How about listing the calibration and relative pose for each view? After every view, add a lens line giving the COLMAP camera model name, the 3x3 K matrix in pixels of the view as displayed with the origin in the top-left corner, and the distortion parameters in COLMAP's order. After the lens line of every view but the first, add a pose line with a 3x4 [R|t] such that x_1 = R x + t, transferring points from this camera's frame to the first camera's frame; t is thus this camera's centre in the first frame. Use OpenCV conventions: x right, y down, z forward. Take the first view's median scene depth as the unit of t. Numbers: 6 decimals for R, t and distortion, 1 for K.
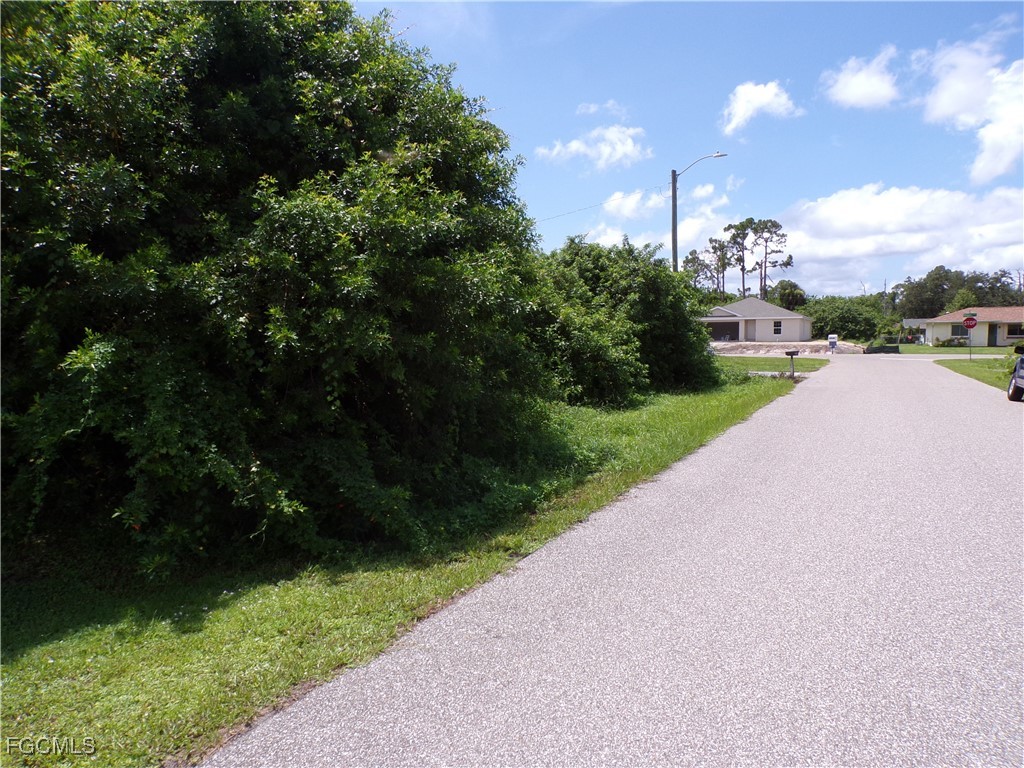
lens RADIAL K [[687.7, 0, 510.8], [0, 687.7, 387.6], [0, 0, 1]] dist [-0.032462, 0.037133]
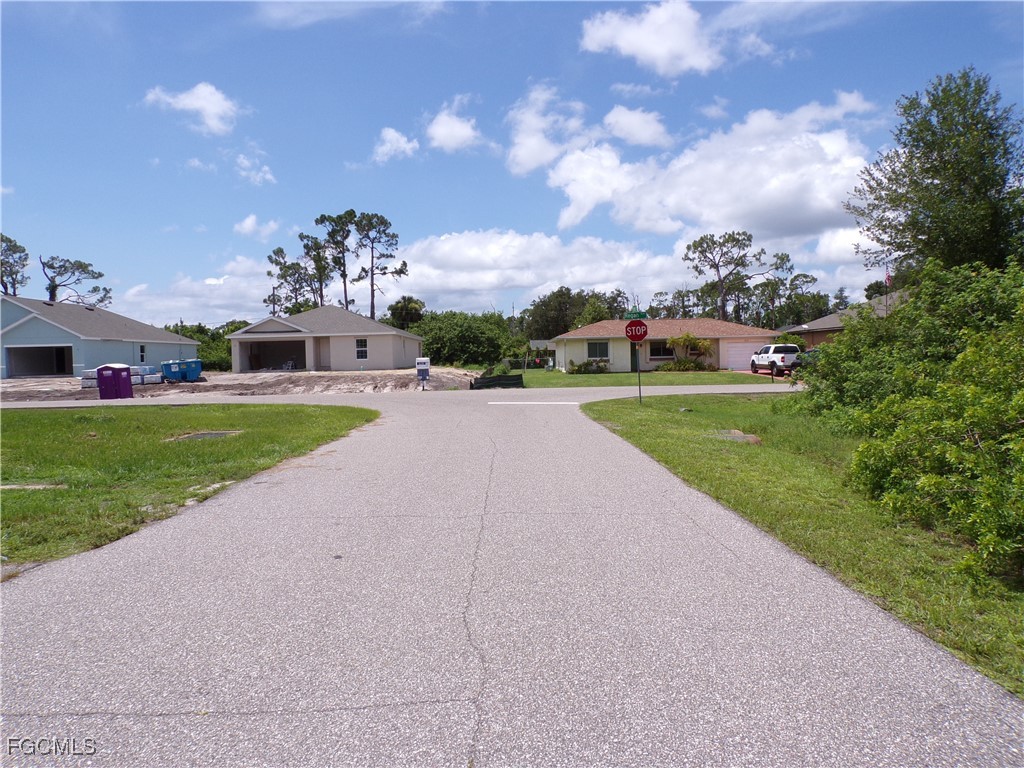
lens RADIAL K [[687.7, 0, 510.8], [0, 687.7, 387.6], [0, 0, 1]] dist [-0.032462, 0.037133]
pose [[0.882950, -0.030776, 0.468458, 0.157014], [0.049293, 0.998411, -0.027316, -0.019201], [-0.466873, 0.047211, 0.883063, 0.268767]]
